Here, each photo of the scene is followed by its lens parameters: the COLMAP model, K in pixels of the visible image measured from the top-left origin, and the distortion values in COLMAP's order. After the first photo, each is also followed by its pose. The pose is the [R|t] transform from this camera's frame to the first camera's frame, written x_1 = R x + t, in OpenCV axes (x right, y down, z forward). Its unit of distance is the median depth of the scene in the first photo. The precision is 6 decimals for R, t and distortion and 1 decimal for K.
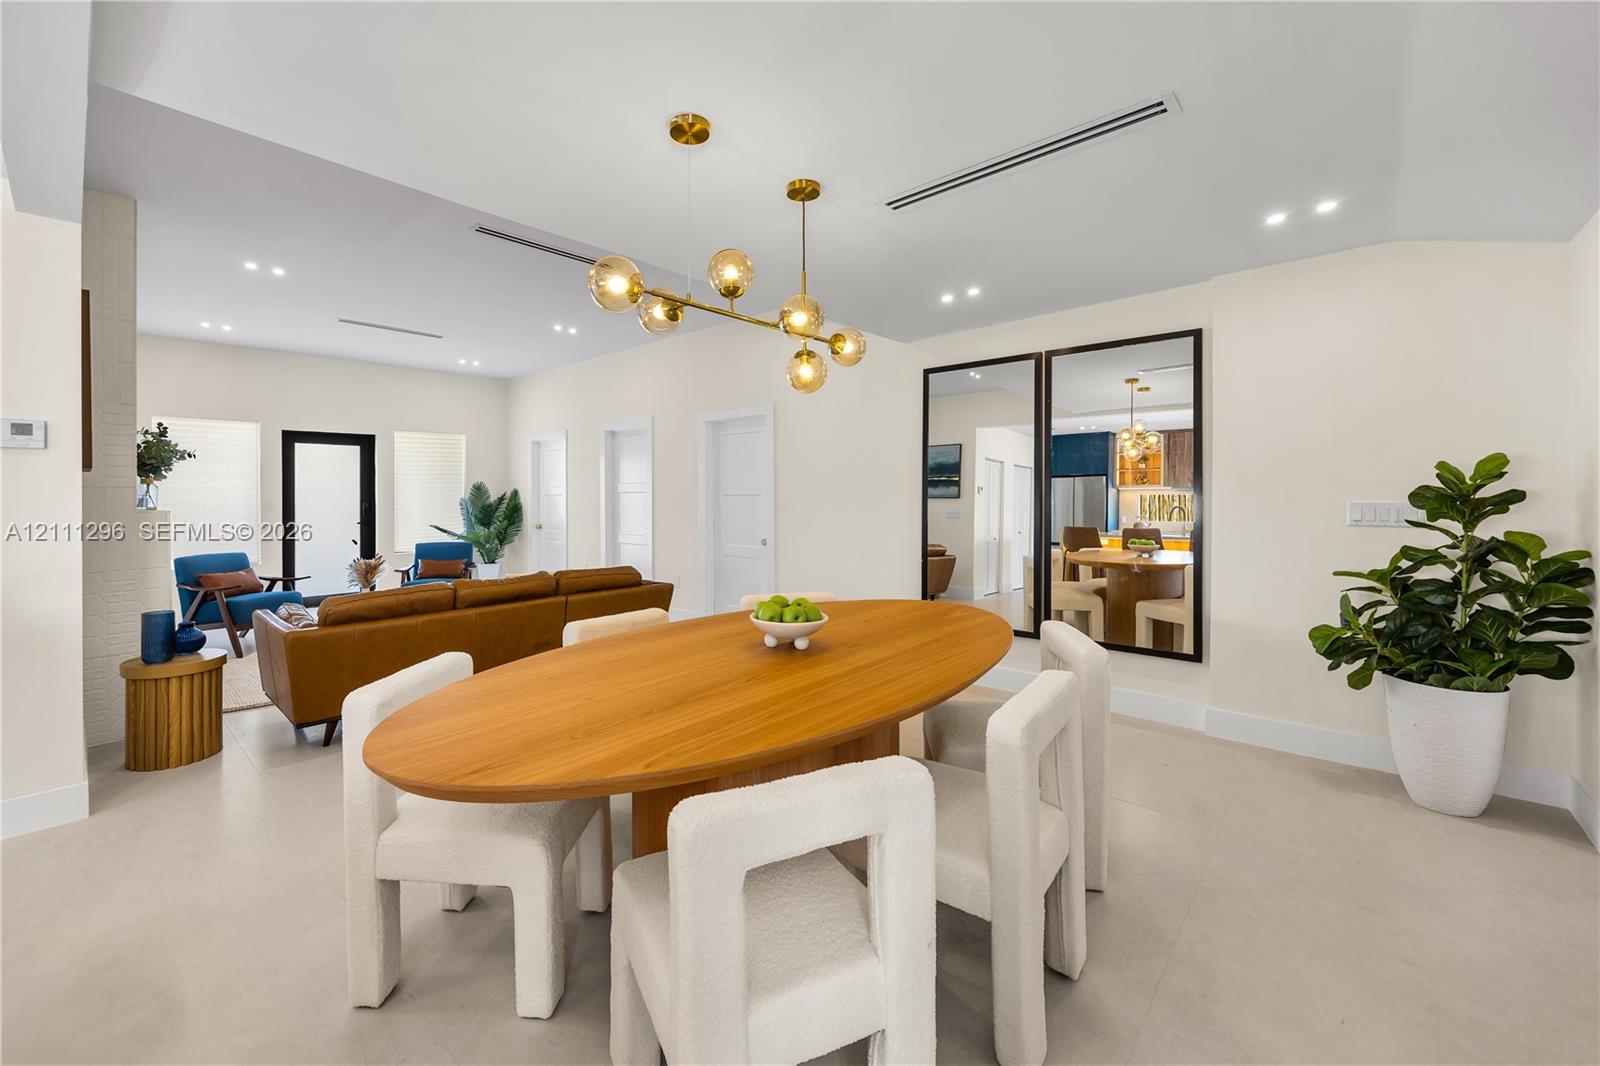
lens RADIAL K [[646.6, 0, 788.0], [0, 646.6, 512.1], [0, 0, 1]] dist [-0.021852, 0.000058]
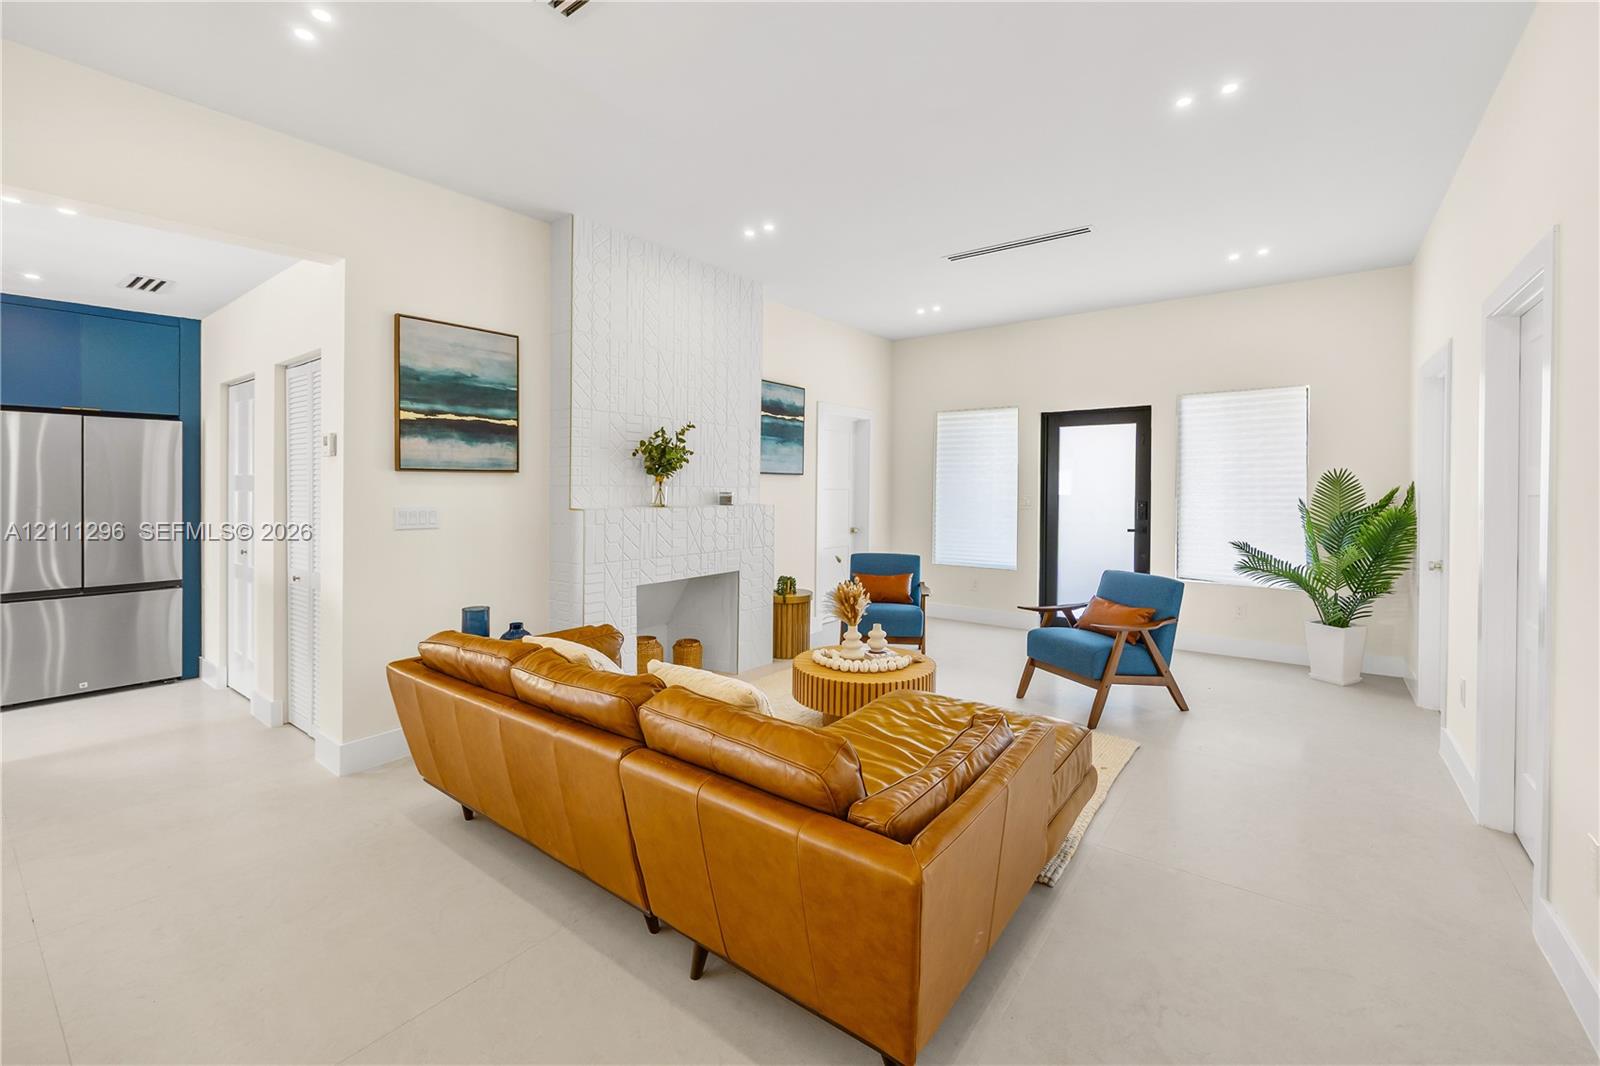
lens RADIAL K [[663.0, 0, 799.6], [0, 663.0, 488.9], [0, 0, 1]] dist [0.000677, -0.000106]
pose [[0.072984, 0.008029, -0.997301, 0.047126], [-0.029594, 0.999545, 0.005881, -0.023505], [0.996894, 0.029085, 0.073188, 0.589639]]
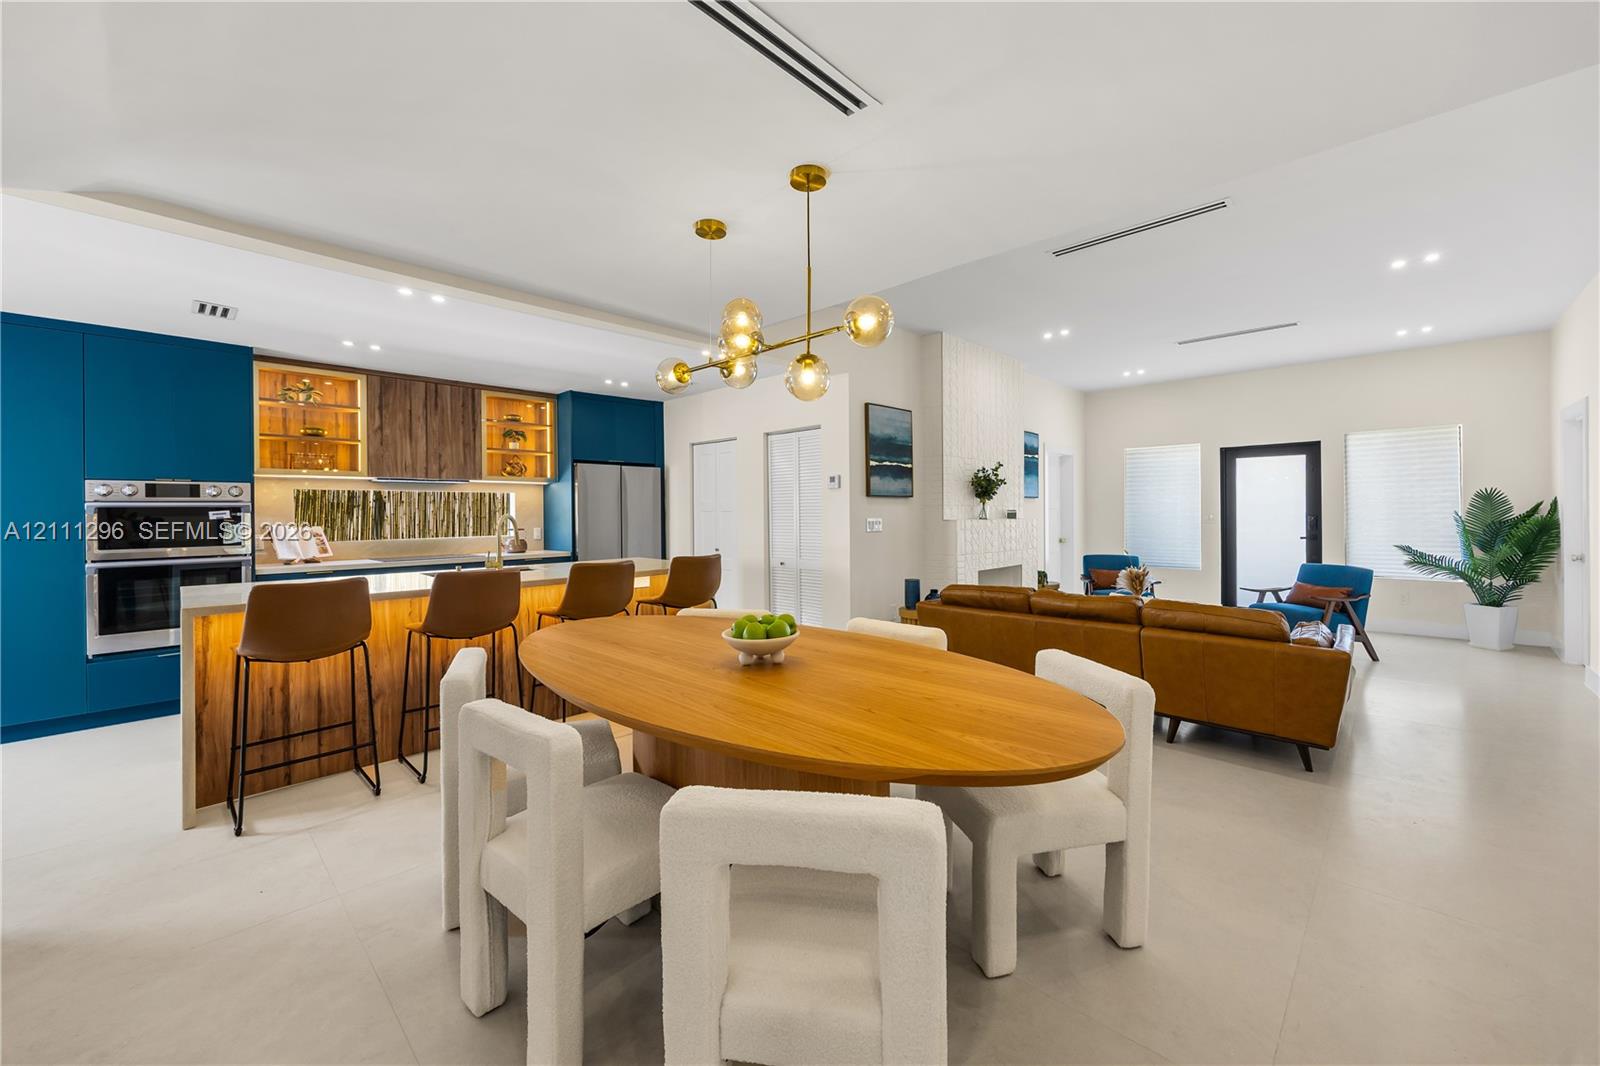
lens RADIAL K [[628.2, 0, 791.4], [0, 628.2, 509.2], [0, 0, 1]] dist [-0.000103, 0.000059]
pose [[-0.050290, -0.001552, -0.998733, 0.281312], [-0.020240, 0.999795, -0.000535, -0.009348], [0.998530, 0.020187, -0.050312, 0.316488]]
